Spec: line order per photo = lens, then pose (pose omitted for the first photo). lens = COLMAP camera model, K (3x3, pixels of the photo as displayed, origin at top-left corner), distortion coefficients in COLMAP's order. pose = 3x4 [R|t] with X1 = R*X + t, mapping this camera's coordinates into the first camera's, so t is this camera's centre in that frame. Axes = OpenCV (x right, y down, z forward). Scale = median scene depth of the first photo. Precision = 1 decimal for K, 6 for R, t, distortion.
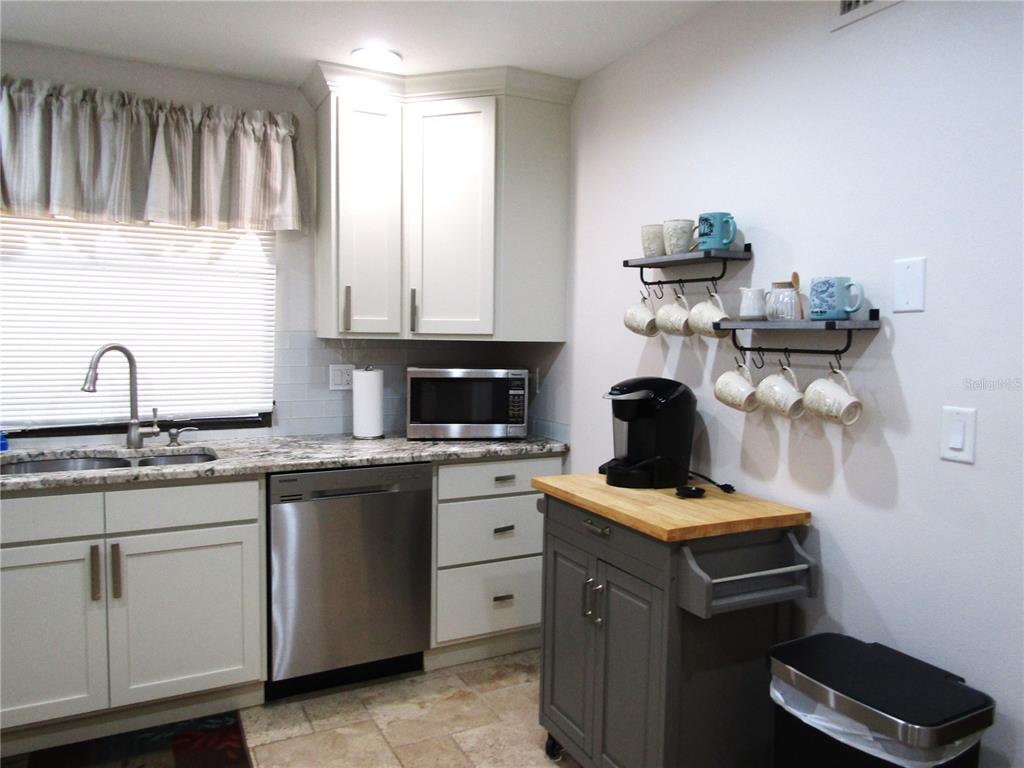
lens RADIAL K [[729.6, 0, 514.0], [0, 729.6, 378.2], [0, 0, 1]] dist [-0.002346, -0.007446]
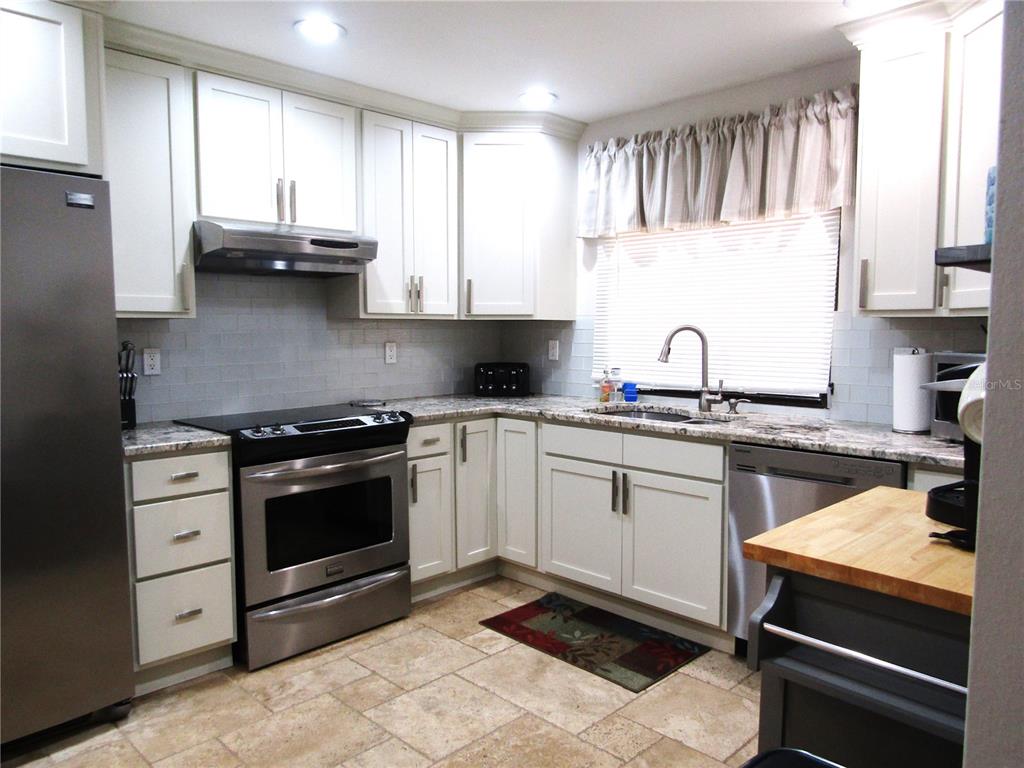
lens RADIAL K [[729.6, 0, 515.0], [0, 729.6, 380.1], [0, 0, 1]] dist [-0.002346, -0.007446]
pose [[0.298669, 0.055037, -0.952768, 0.564418], [-0.053095, 0.997748, 0.040991, 0.011190], [0.952879, 0.038345, 0.300919, 0.344006]]
